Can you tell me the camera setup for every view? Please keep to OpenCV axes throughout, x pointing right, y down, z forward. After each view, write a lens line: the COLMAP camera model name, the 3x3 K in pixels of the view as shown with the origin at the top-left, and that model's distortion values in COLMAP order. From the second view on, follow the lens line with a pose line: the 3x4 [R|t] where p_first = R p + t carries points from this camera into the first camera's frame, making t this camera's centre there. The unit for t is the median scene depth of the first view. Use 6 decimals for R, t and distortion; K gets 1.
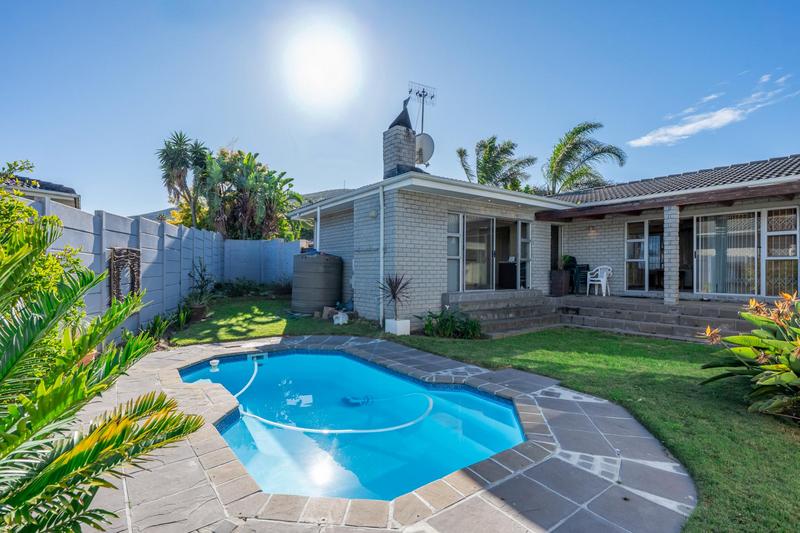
lens RADIAL K [[361.9, 0, 400.6], [0, 361.9, 267.6], [0, 0, 1]] dist [-0.014404, 0.003610]
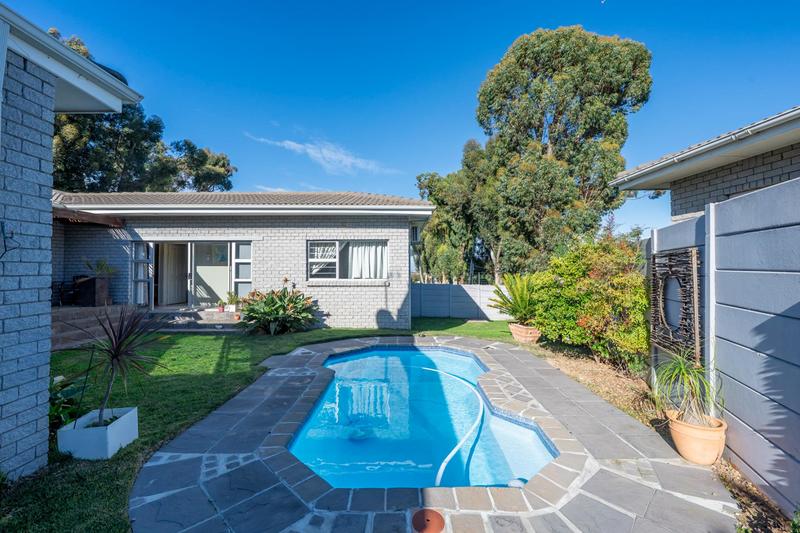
lens RADIAL K [[338.3, 0, 404.1], [0, 338.3, 263.8], [0, 0, 1]] dist [-0.000915, -0.000343]
pose [[-0.799476, 0.008904, 0.600632, -0.911447], [-0.003525, 0.999803, -0.019513, -0.045551], [-0.600688, -0.017718, -0.799287, 1.973853]]
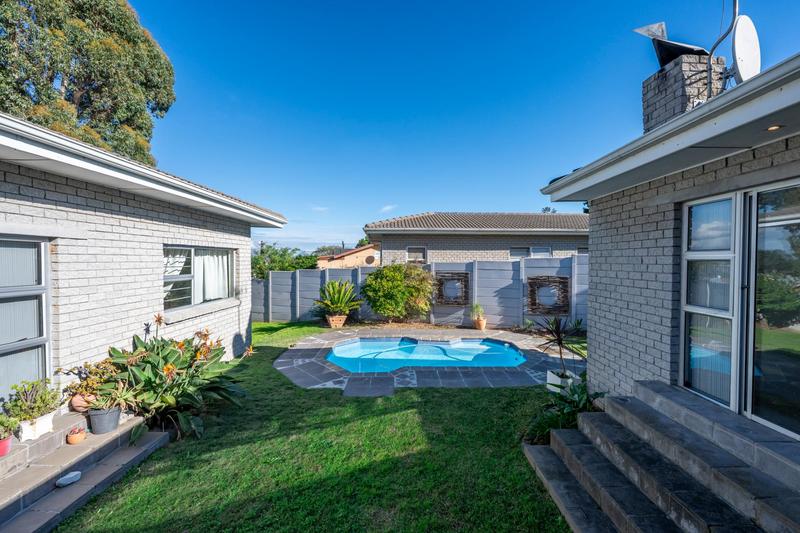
lens RADIAL K [[321.7, 0, 402.4], [0, 321.7, 267.9], [0, 0, 1]] dist [-0.006093, 0.000709]
pose [[-0.585586, 0.015288, -0.810466, 1.363234], [-0.002557, 0.999782, 0.020707, -0.180460], [0.810606, 0.014198, -0.585420, 2.006161]]
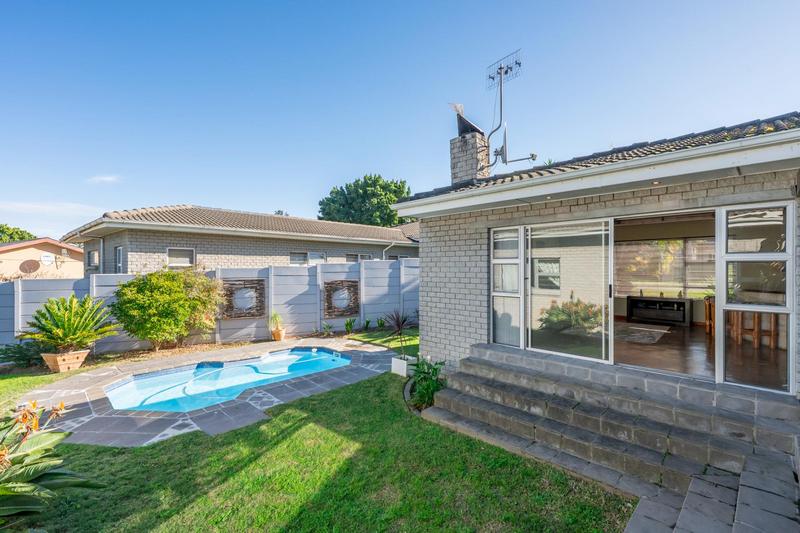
lens RADIAL K [[361.9, 0, 400.9], [0, 361.9, 266.3], [0, 0, 1]] dist [-0.014404, 0.003610]
pose [[0.170027, -0.003878, -0.985432, 1.682518], [0.003396, 0.999989, -0.003350, -0.172239], [0.985434, -0.002777, 0.170038, 1.482036]]
